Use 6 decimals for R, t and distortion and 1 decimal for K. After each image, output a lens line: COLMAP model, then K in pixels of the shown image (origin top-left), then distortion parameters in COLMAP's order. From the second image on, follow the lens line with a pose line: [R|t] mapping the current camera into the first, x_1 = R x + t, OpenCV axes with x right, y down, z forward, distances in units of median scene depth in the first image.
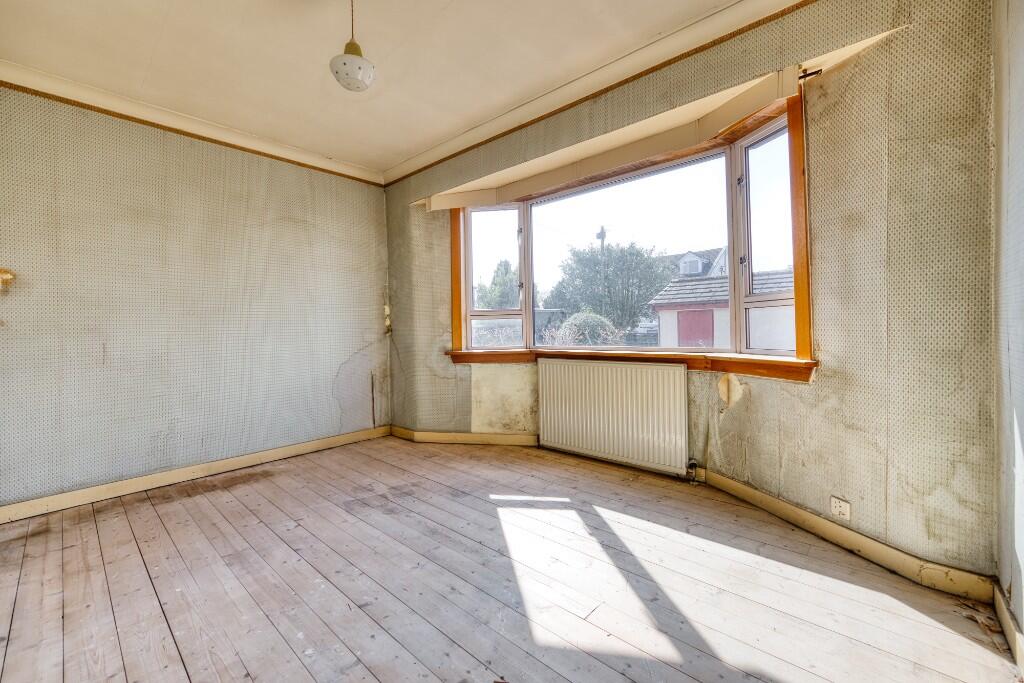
lens RADIAL K [[420.1, 0, 512.5], [0, 420.1, 335.1], [0, 0, 1]] dist [-0.009046, 0.001381]
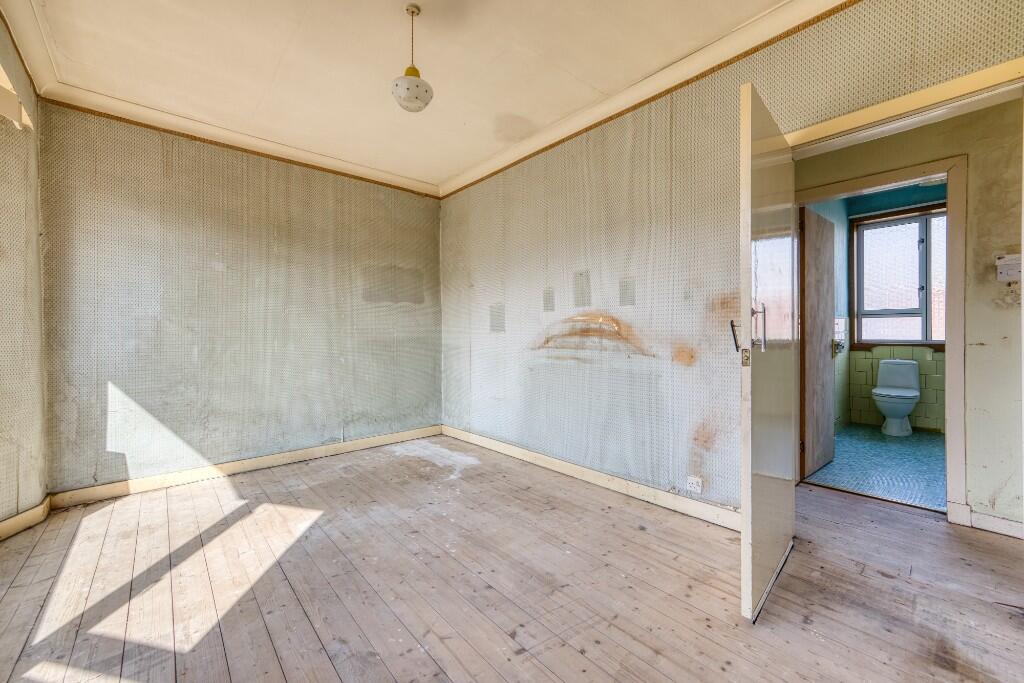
lens RADIAL K [[420.1, 0, 511.4], [0, 420.1, 335.3], [0, 0, 1]] dist [-0.009046, 0.001381]
pose [[-0.992220, 0.027811, 0.121354, -0.682659], [0.028852, 0.999560, 0.006829, -0.009893], [-0.121111, 0.010277, -0.992586, 1.852716]]
